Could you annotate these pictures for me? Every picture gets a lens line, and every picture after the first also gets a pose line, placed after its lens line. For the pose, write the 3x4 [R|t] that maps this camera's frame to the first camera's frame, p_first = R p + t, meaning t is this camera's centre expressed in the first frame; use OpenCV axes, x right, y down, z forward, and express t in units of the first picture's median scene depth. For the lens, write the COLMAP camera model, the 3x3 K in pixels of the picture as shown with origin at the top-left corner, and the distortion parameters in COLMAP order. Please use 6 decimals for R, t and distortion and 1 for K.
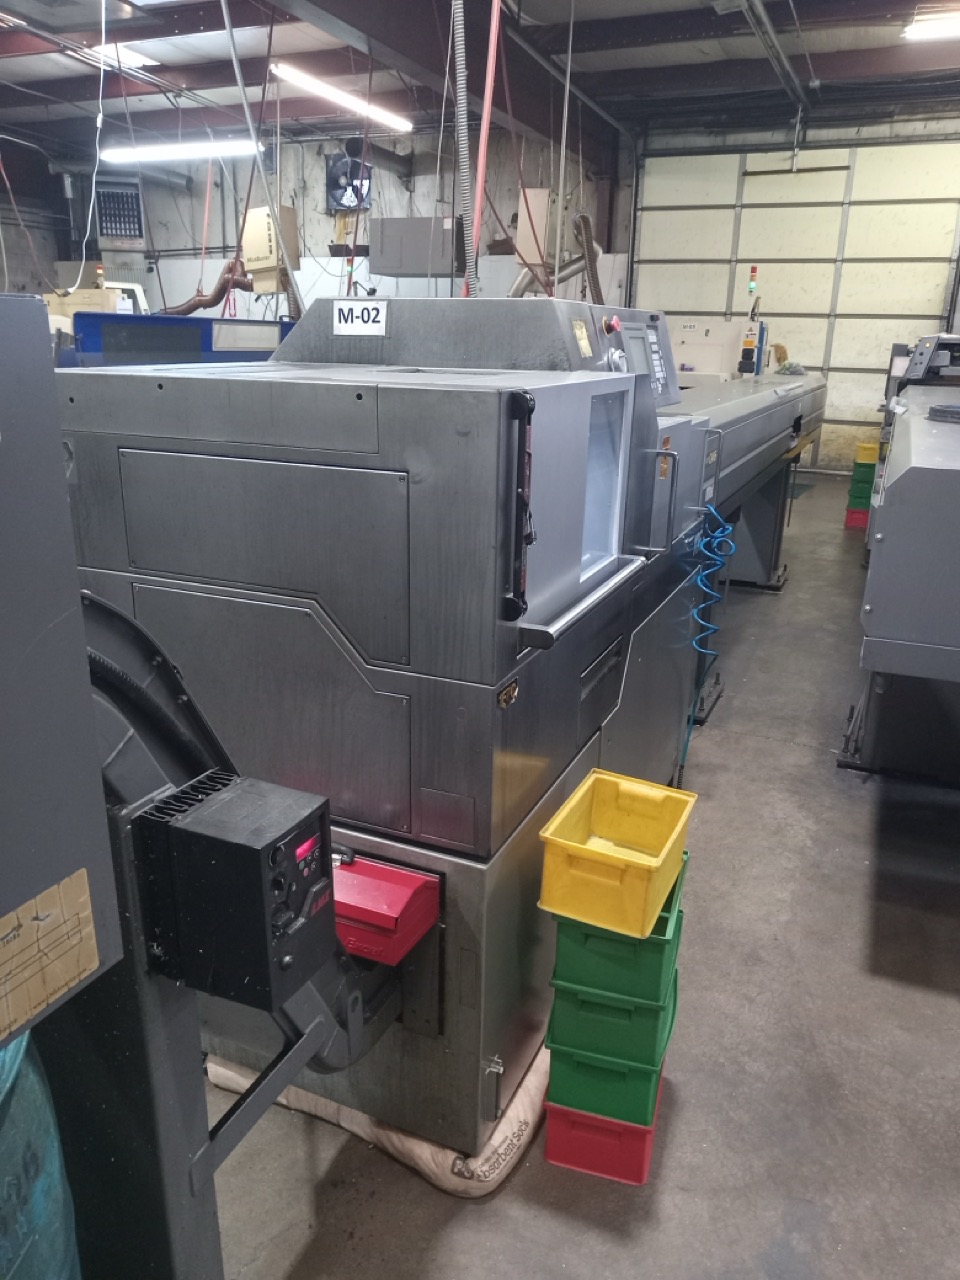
lens RADIAL K [[957.9, 0, 480.0], [0, 957.9, 640.0], [0, 0, 1]] dist [-0.007193, 0.005810]
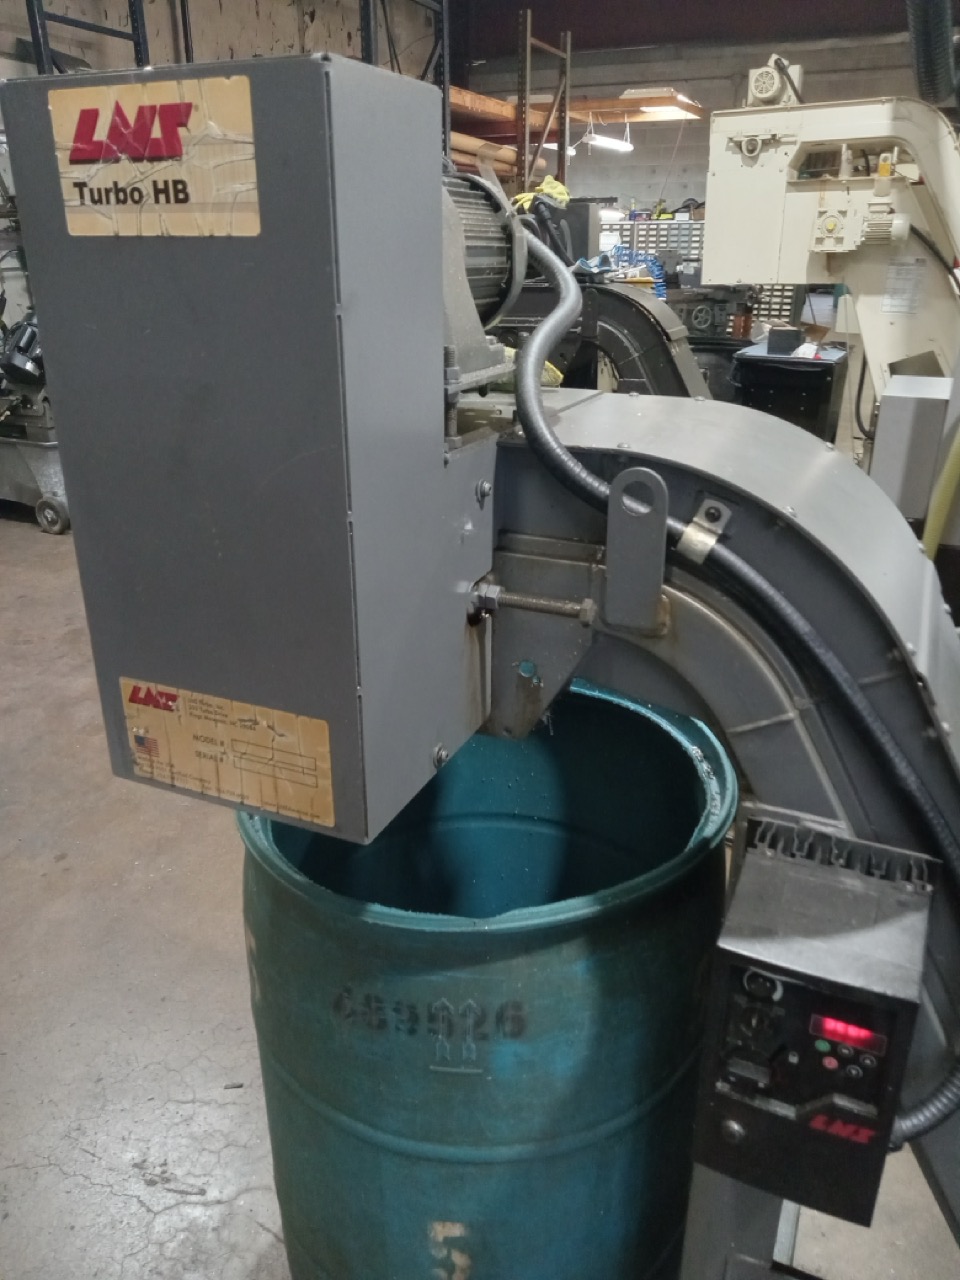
lens RADIAL K [[957.9, 0, 480.0], [0, 957.9, 640.0], [0, 0, 1]] dist [-0.007193, 0.005810]
pose [[-0.011118, 0.371656, -0.928304, 0.282258], [-0.298184, 0.884891, 0.357847, -0.141397], [0.954444, 0.280784, 0.100984, 0.678264]]
